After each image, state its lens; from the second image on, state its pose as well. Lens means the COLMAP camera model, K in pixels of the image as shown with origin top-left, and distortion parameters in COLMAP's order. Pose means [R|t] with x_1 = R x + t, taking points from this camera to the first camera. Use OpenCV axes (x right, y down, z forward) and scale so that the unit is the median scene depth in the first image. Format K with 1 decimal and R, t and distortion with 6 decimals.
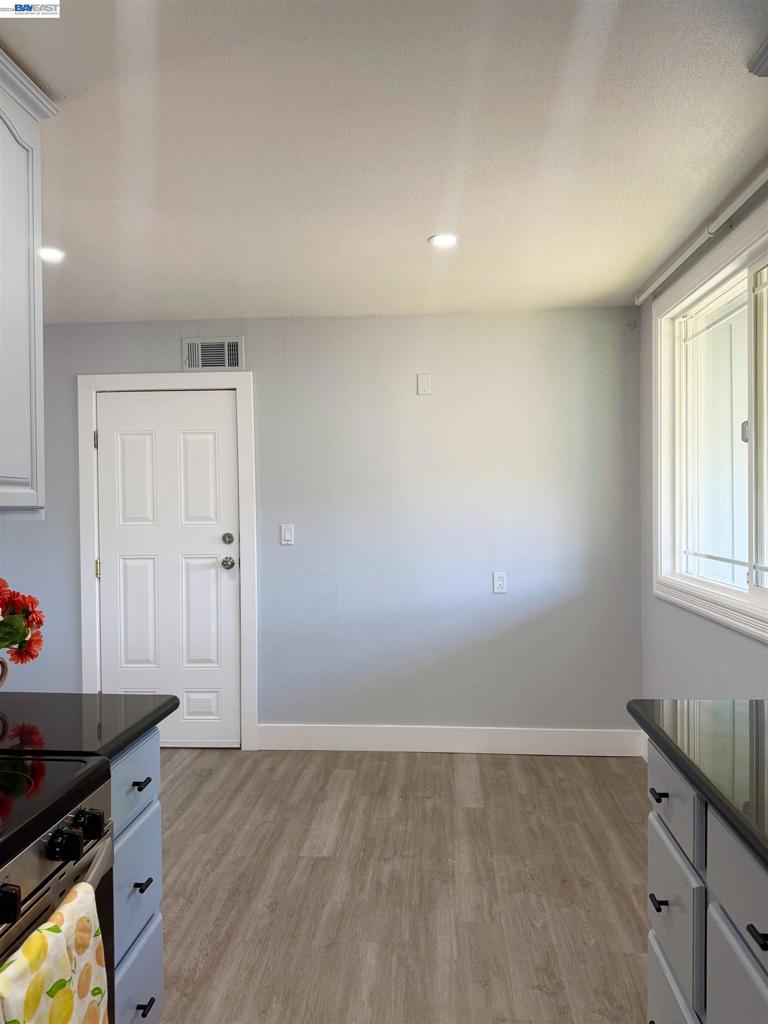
lens RADIAL K [[722.9, 0, 384.0], [0, 722.9, 512.0], [0, 0, 1]] dist [0.106436, -0.170109]
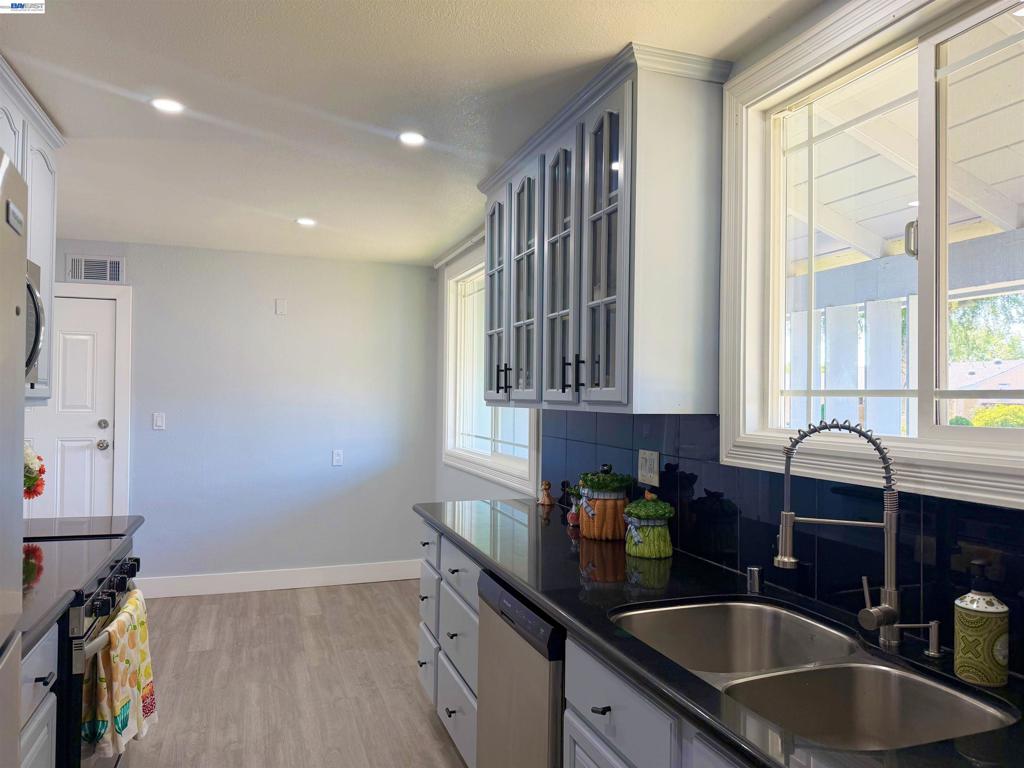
lens RADIAL K [[722.9, 0, 512.0], [0, 722.9, 384.0], [0, 0, 1]] dist [0.106436, -0.170109]
pose [[0.915550, 0.029258, 0.401137, -0.103039], [-0.017078, 0.999279, -0.033905, 0.000212], [-0.401840, 0.024191, 0.915390, -0.430946]]
